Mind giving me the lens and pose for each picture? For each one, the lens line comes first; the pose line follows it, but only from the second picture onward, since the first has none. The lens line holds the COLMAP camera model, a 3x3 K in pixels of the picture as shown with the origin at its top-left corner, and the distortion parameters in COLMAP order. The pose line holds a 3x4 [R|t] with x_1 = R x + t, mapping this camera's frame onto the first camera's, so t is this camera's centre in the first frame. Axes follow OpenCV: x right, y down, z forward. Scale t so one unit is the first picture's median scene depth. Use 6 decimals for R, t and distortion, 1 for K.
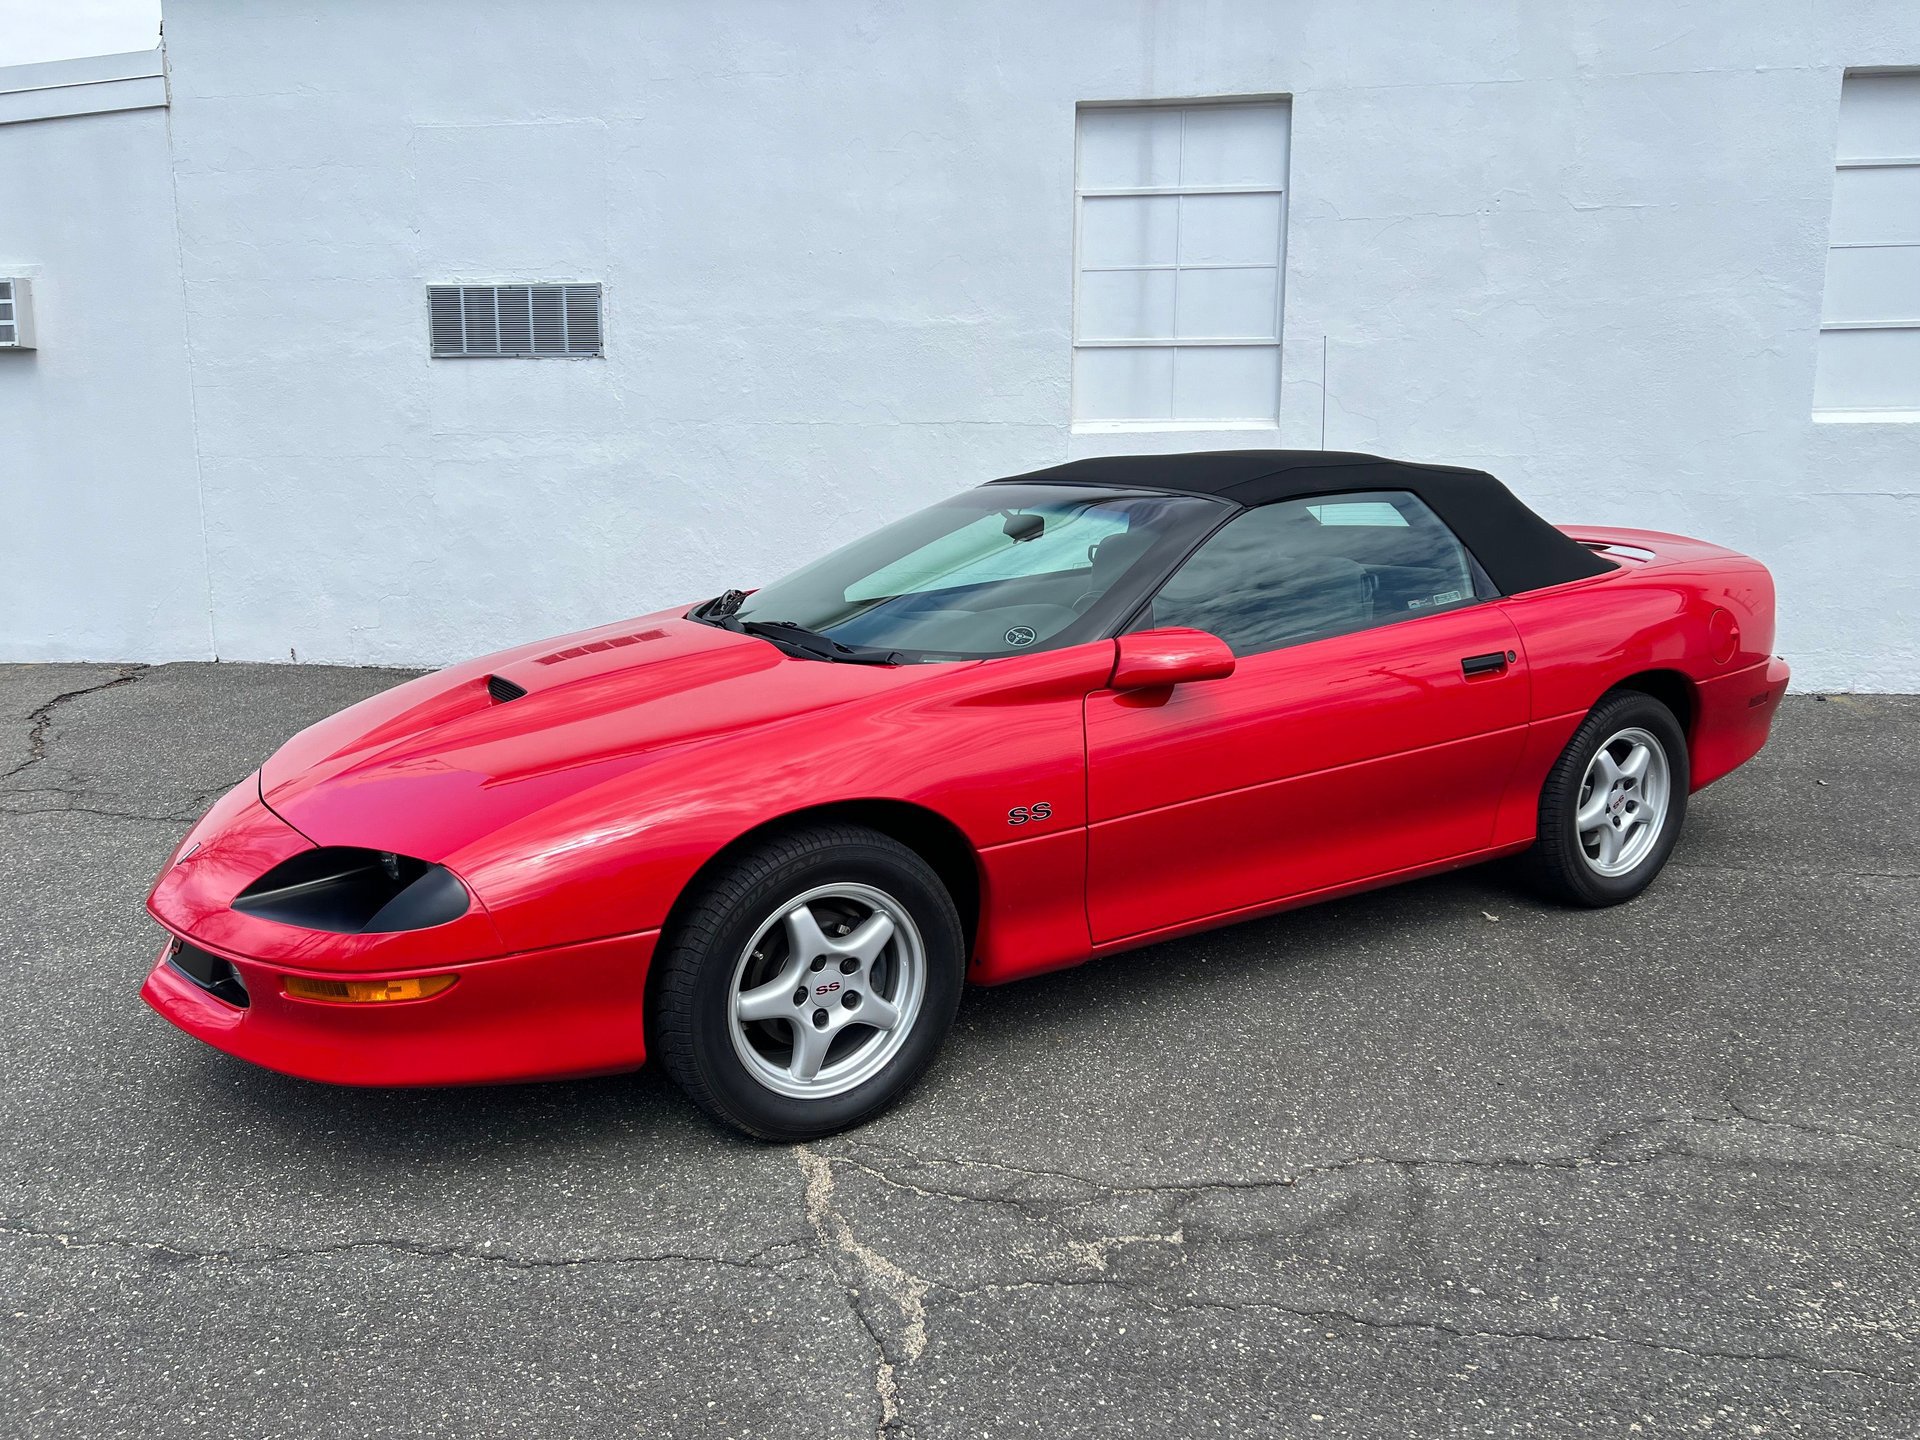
lens RADIAL K [[1446.4, 0, 961.6], [0, 1446.4, 712.5], [0, 0, 1]] dist [0.053927, -0.059714]
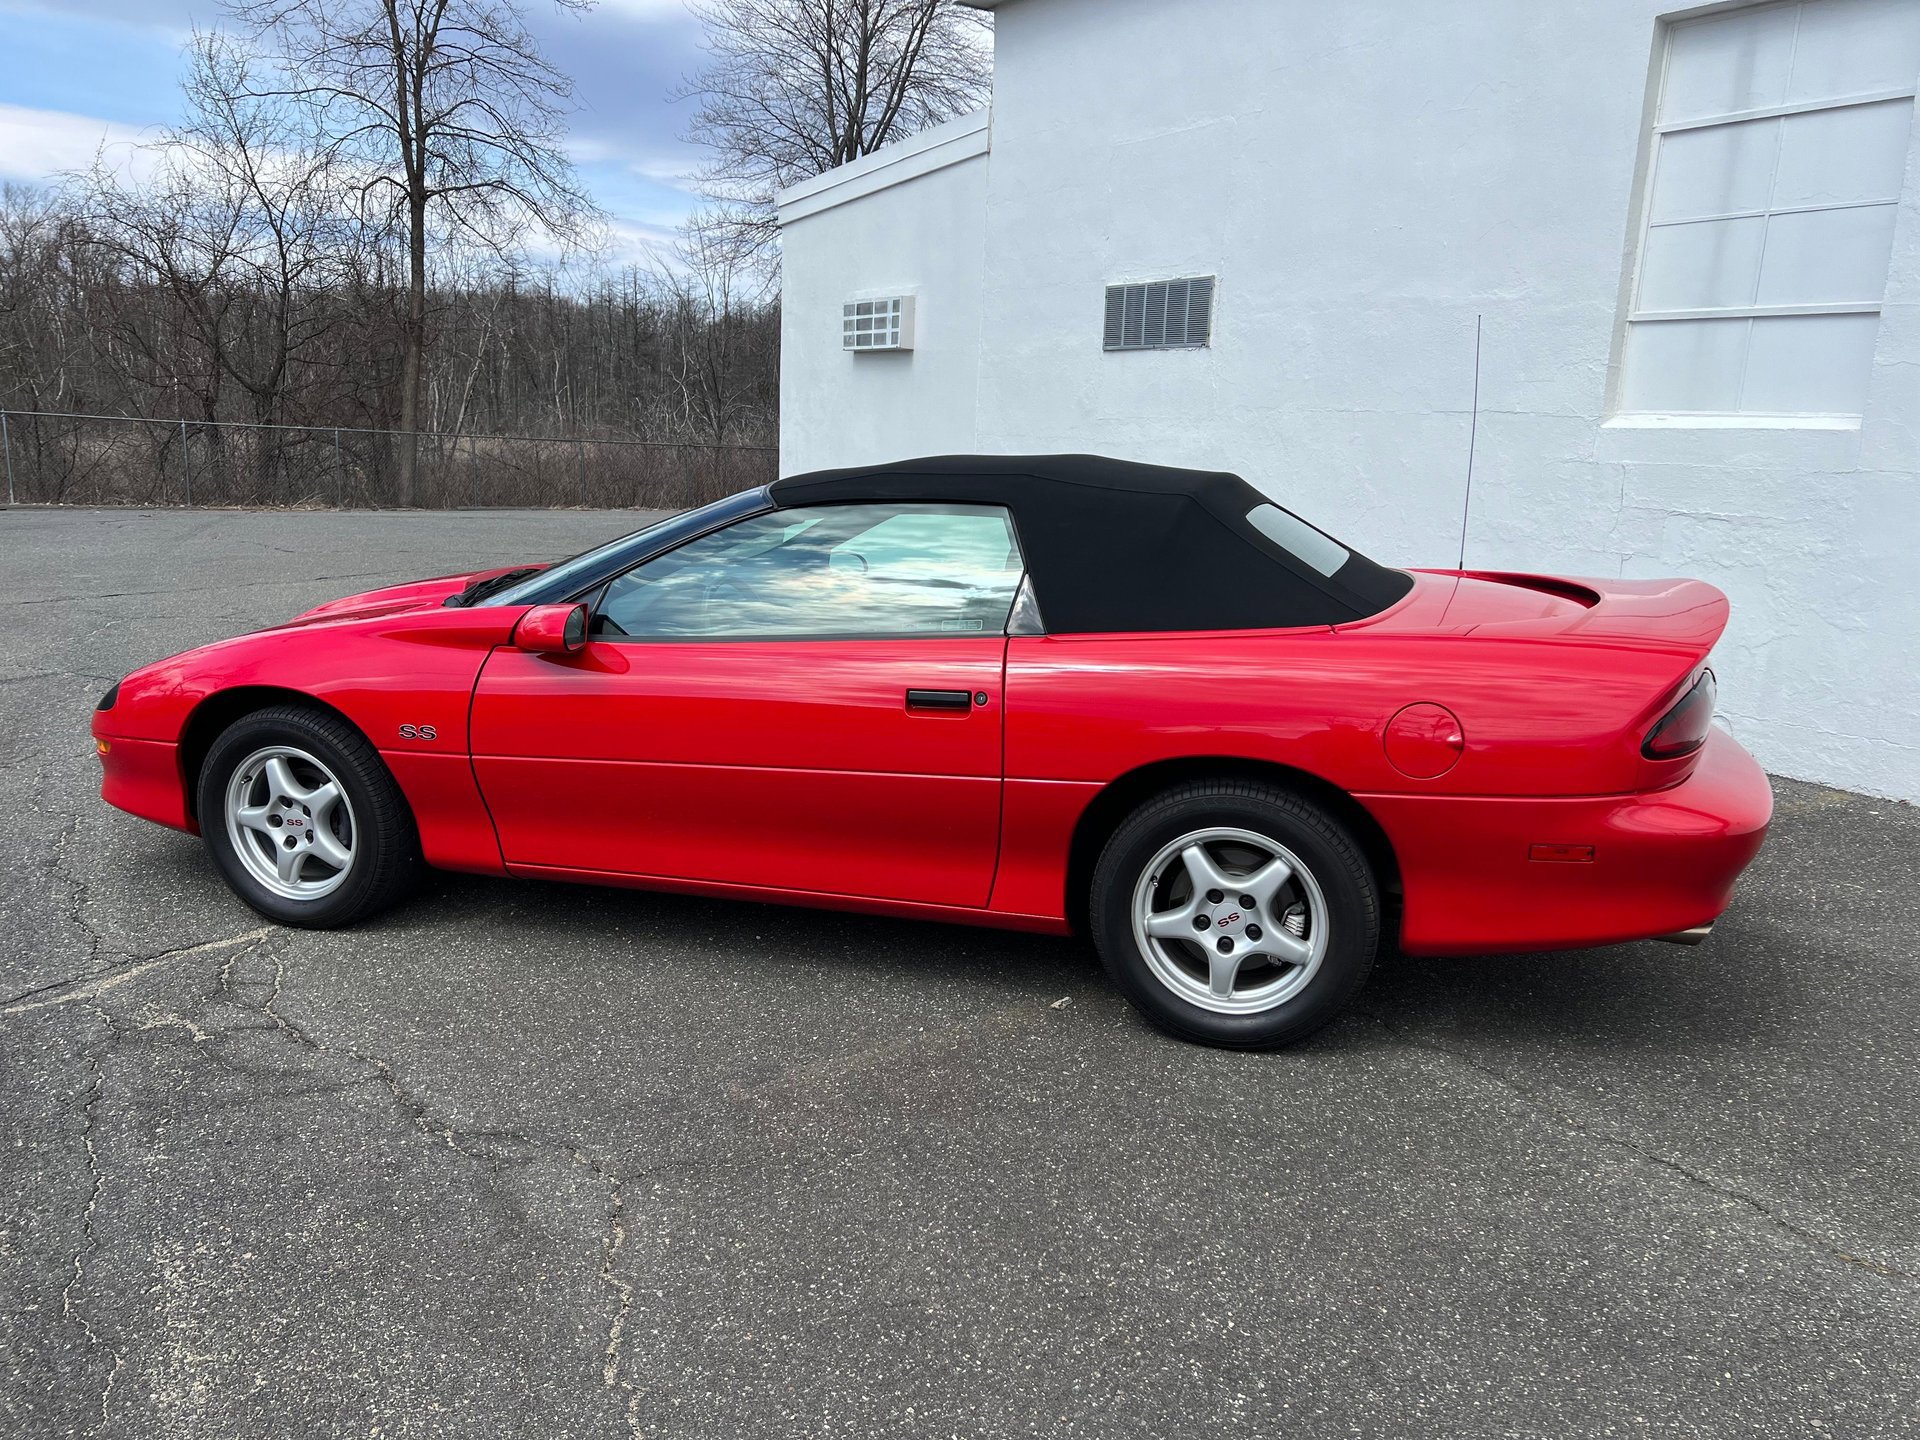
lens RADIAL K [[1446.4, 0, 964.7], [0, 1446.4, 725.4], [0, 0, 1]] dist [0.053927, -0.059714]
pose [[0.647663, 0.176103, -0.741296, 1.182782], [-0.158796, 0.982757, 0.094726, -0.119658], [0.745195, 0.056365, 0.664460, 0.476139]]
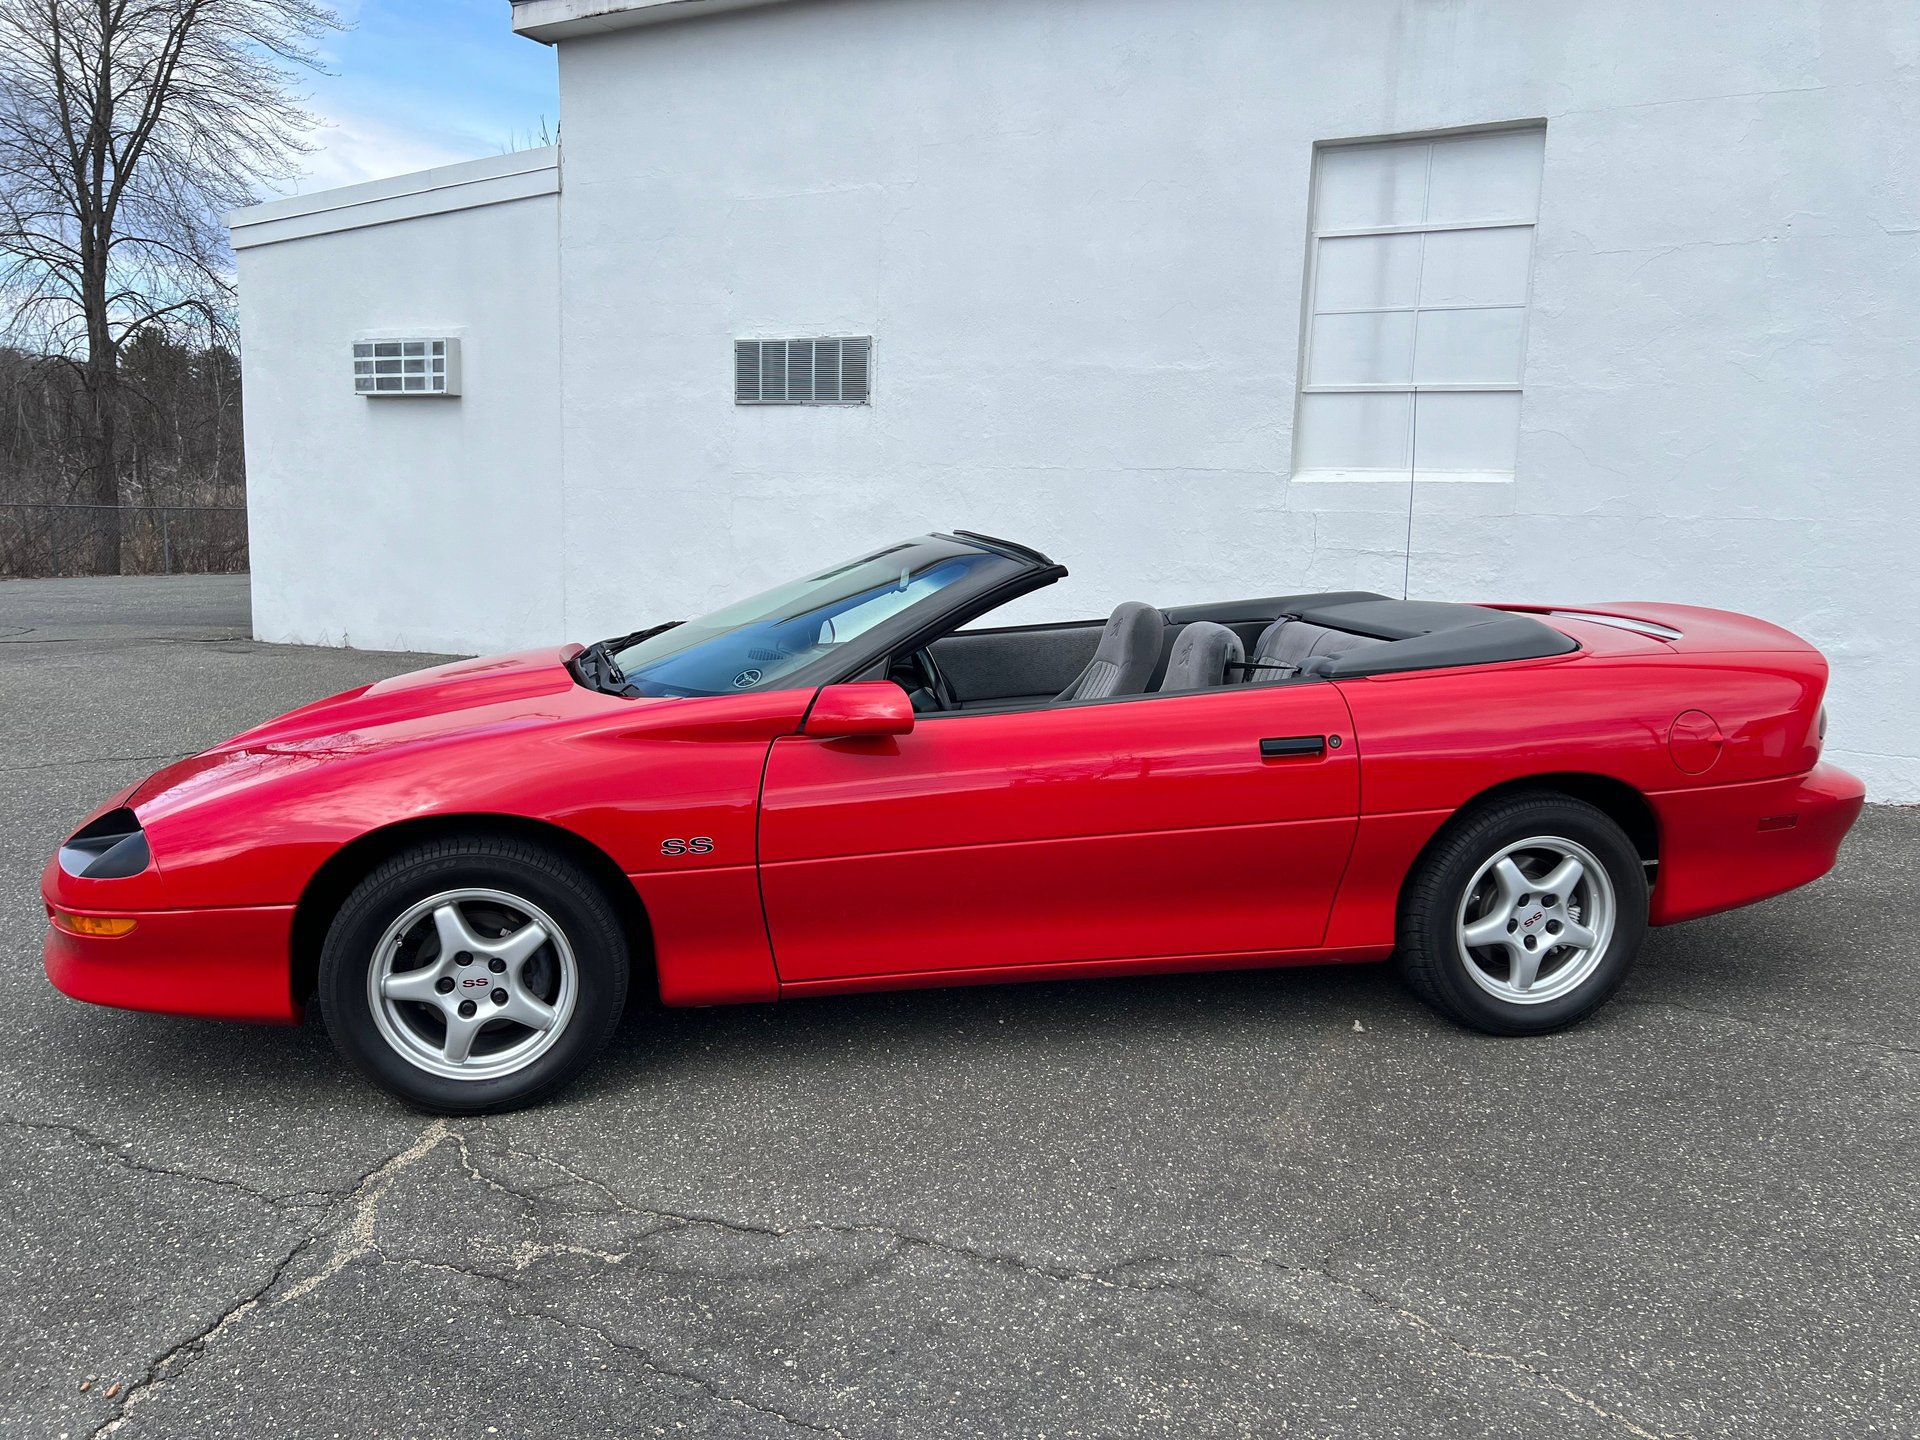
lens RADIAL K [[1446.4, 0, 970.8], [0, 1446.4, 718.9], [0, 0, 1]] dist [0.053927, -0.059714]
pose [[0.933008, 0.078637, -0.351158, 0.557985], [-0.085839, 0.996297, -0.004963, -0.032744], [0.349467, 0.034774, 0.936303, 0.072423]]
